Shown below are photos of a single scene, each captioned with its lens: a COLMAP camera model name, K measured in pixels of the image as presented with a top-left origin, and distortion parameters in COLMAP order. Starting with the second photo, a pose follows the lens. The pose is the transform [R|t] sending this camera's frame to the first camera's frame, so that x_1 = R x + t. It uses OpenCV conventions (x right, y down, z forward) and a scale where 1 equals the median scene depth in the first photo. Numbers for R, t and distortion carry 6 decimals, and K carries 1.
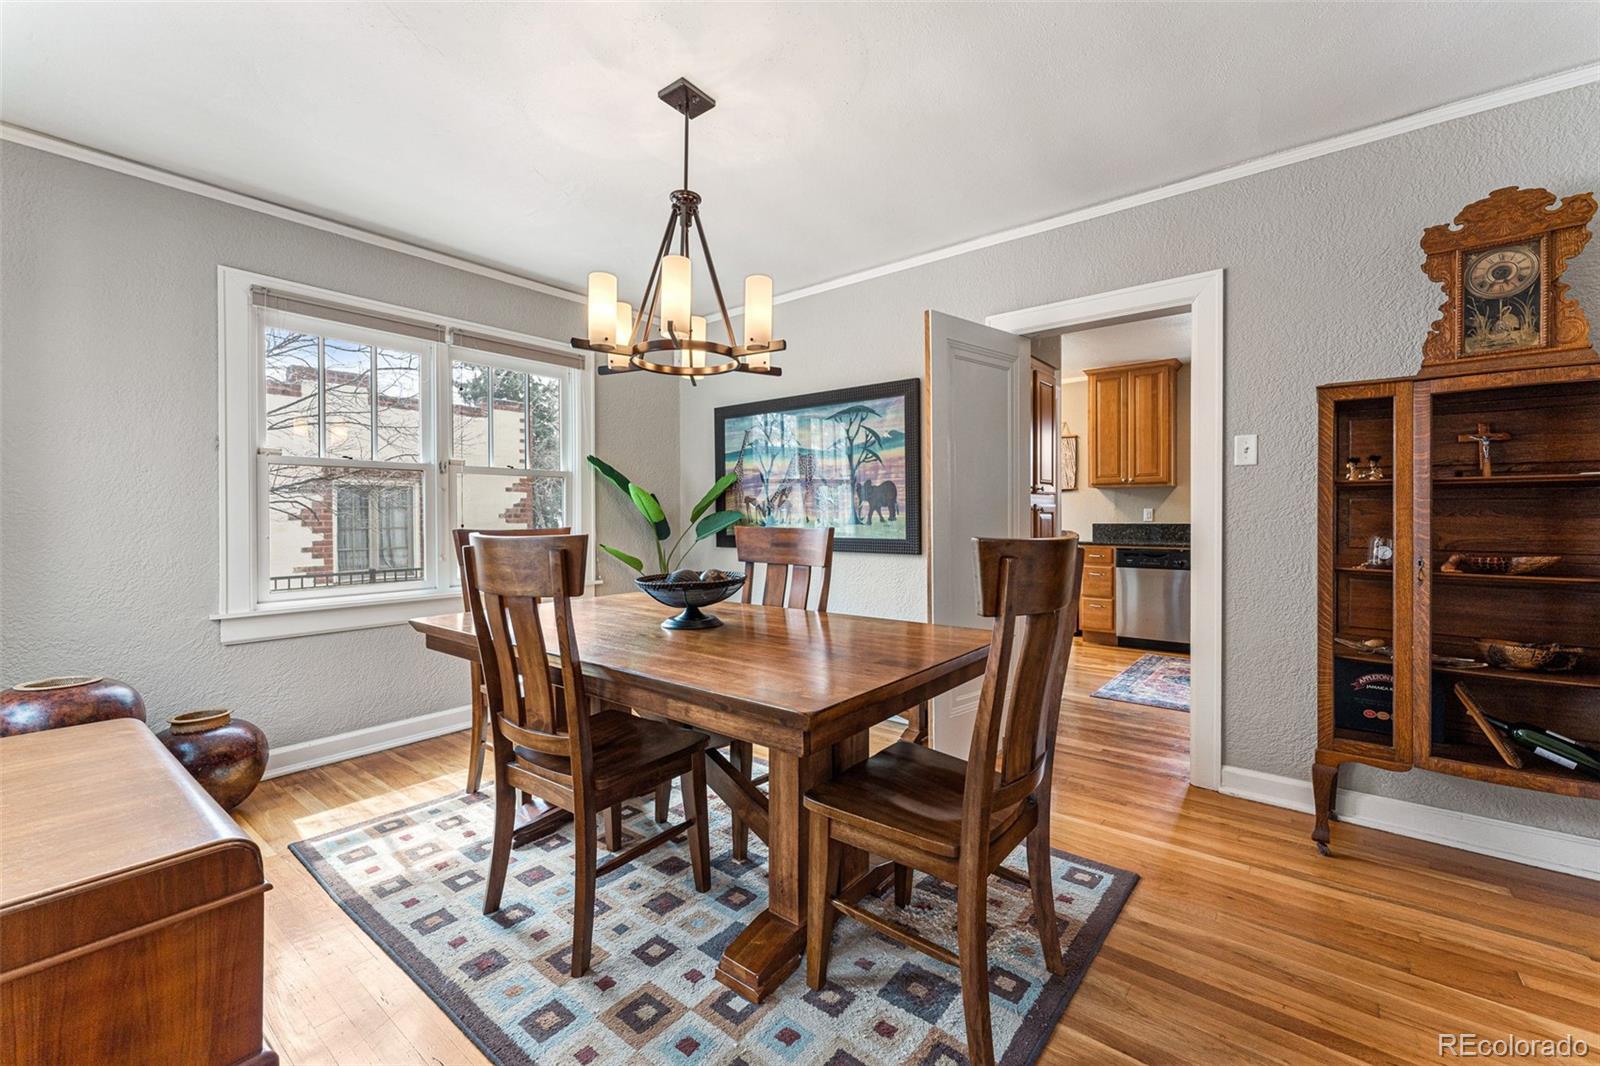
lens RADIAL K [[656.5, 0, 792.8], [0, 656.5, 523.0], [0, 0, 1]] dist [0.004693, 0.000141]
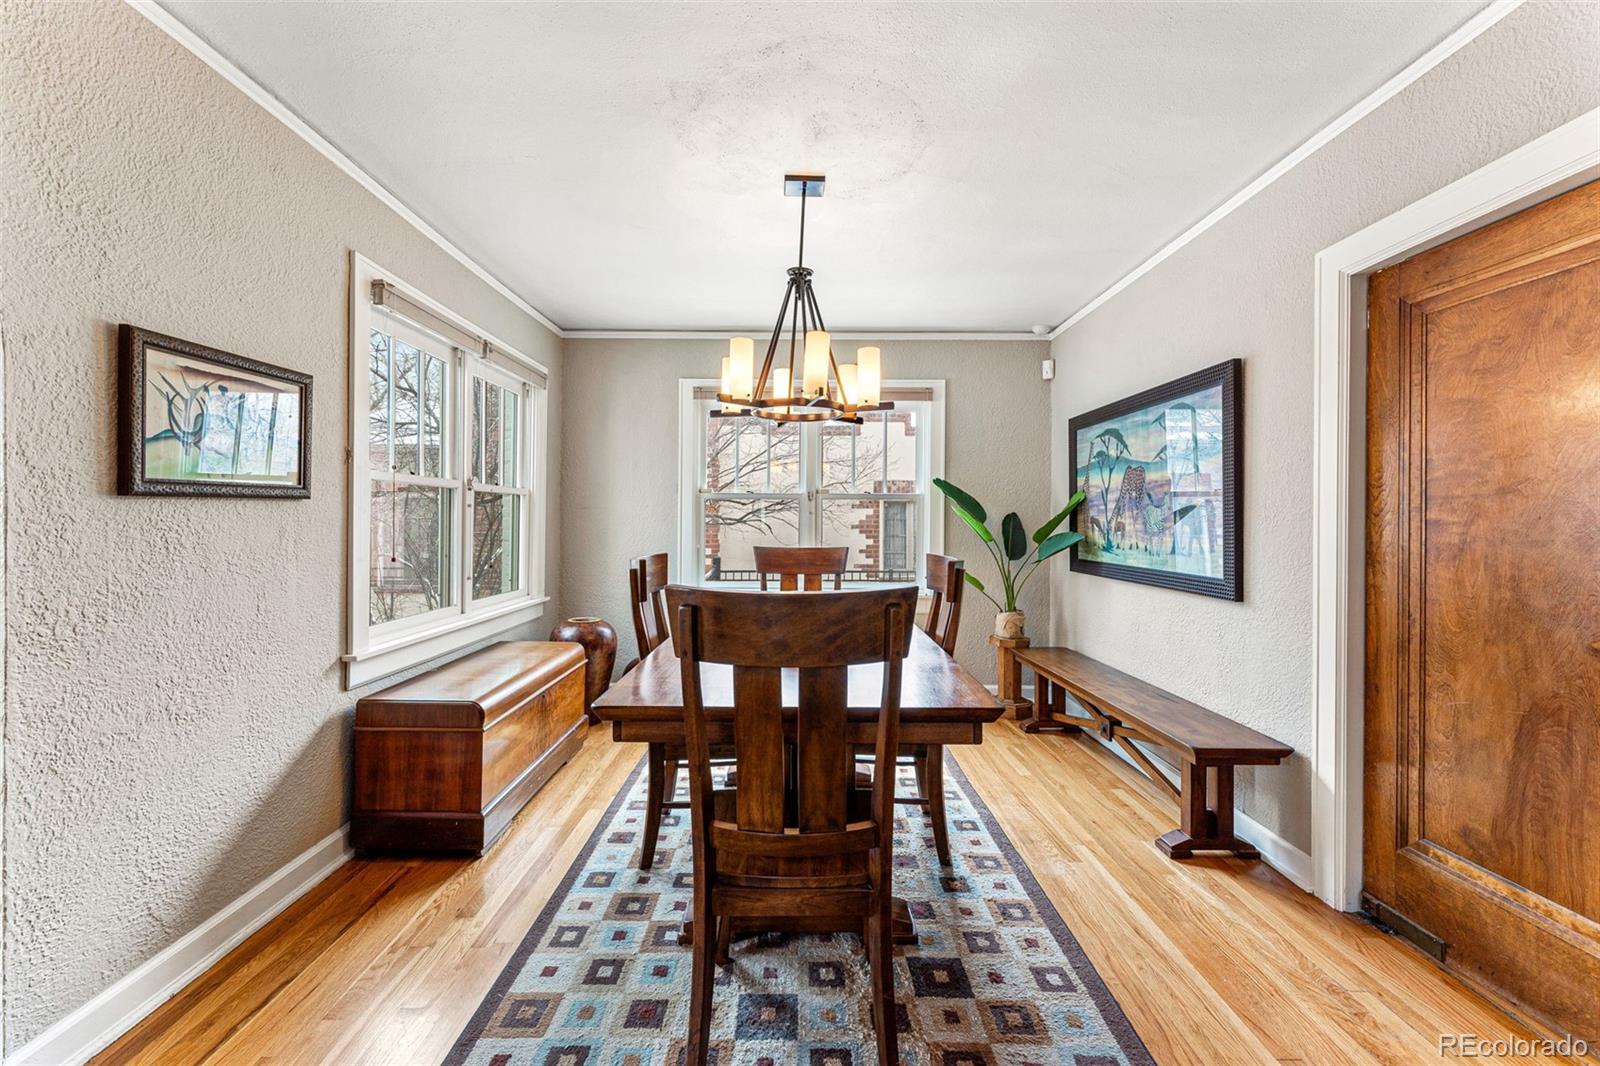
lens RADIAL K [[656.5, 0, 793.9], [0, 656.5, 522.8], [0, 0, 1]] dist [0.004693, 0.000141]
pose [[0.623160, 0.009422, -0.782038, 0.430333], [-0.015517, 0.999880, -0.000318, -0.029174], [0.781941, 0.012334, 0.623231, 0.156628]]
